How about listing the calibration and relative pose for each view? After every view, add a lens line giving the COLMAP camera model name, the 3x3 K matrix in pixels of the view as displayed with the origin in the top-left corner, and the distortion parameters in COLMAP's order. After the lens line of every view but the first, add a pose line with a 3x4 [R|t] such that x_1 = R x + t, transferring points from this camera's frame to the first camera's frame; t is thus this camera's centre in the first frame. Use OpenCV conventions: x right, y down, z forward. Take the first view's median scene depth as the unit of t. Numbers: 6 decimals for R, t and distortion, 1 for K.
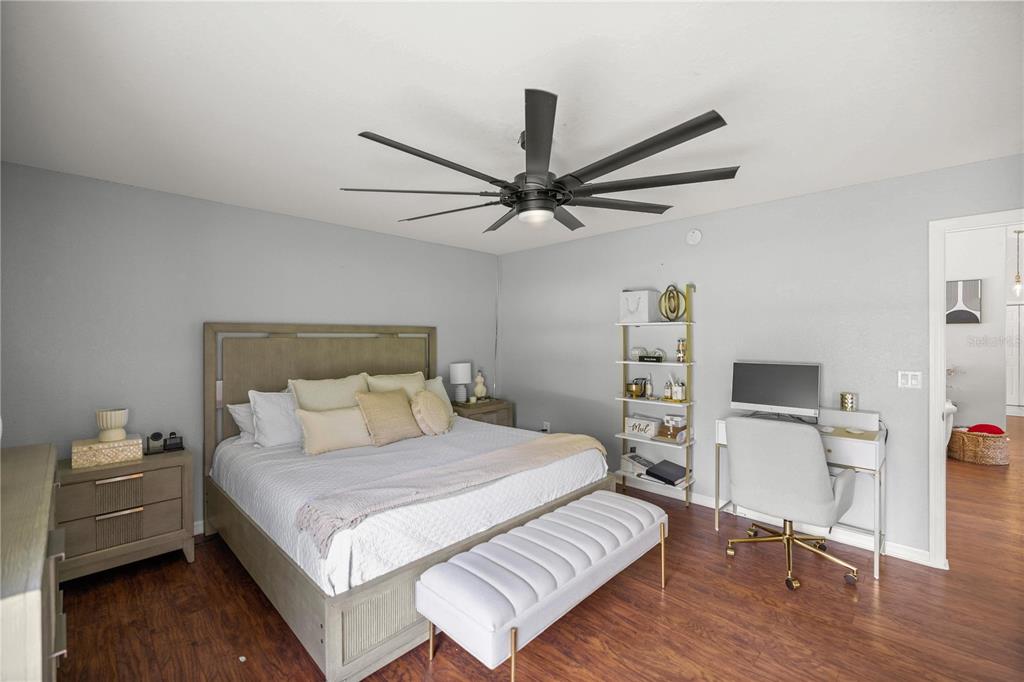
lens RADIAL K [[434.7, 0, 509.9], [0, 434.7, 340.3], [0, 0, 1]] dist [-0.000040, 0.000397]
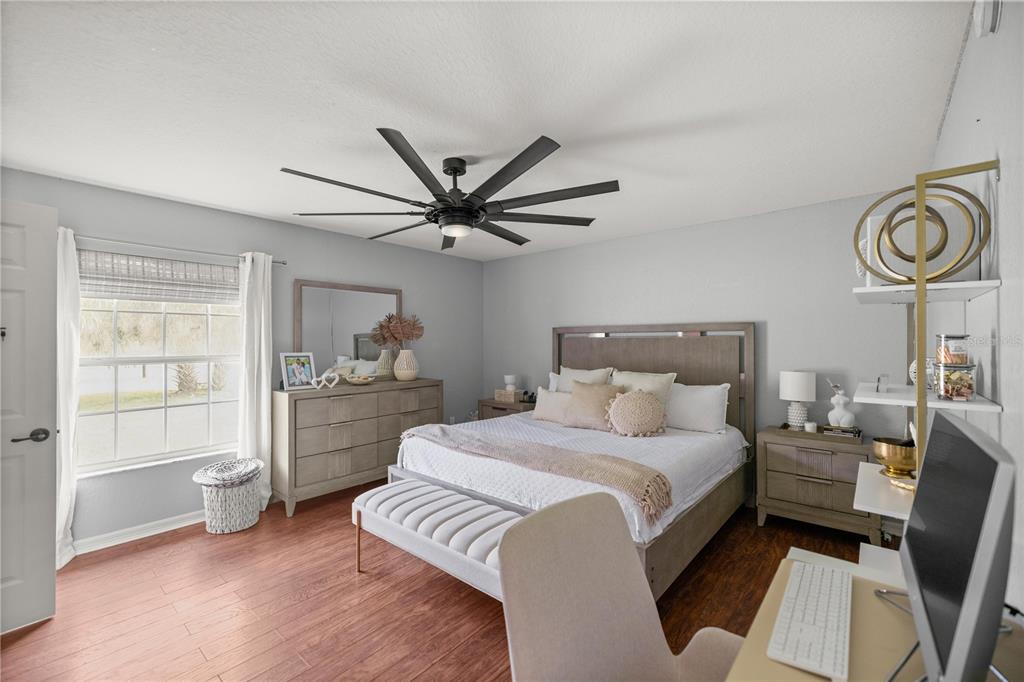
lens RADIAL K [[434.7, 0, 510.0], [0, 434.7, 338.6], [0, 0, 1]] dist [-0.000040, 0.000397]
pose [[0.049008, -0.002152, -0.998796, 0.845689], [-0.002949, 0.999993, -0.002299, 0.002723], [0.998794, 0.003058, 0.049001, 0.743346]]
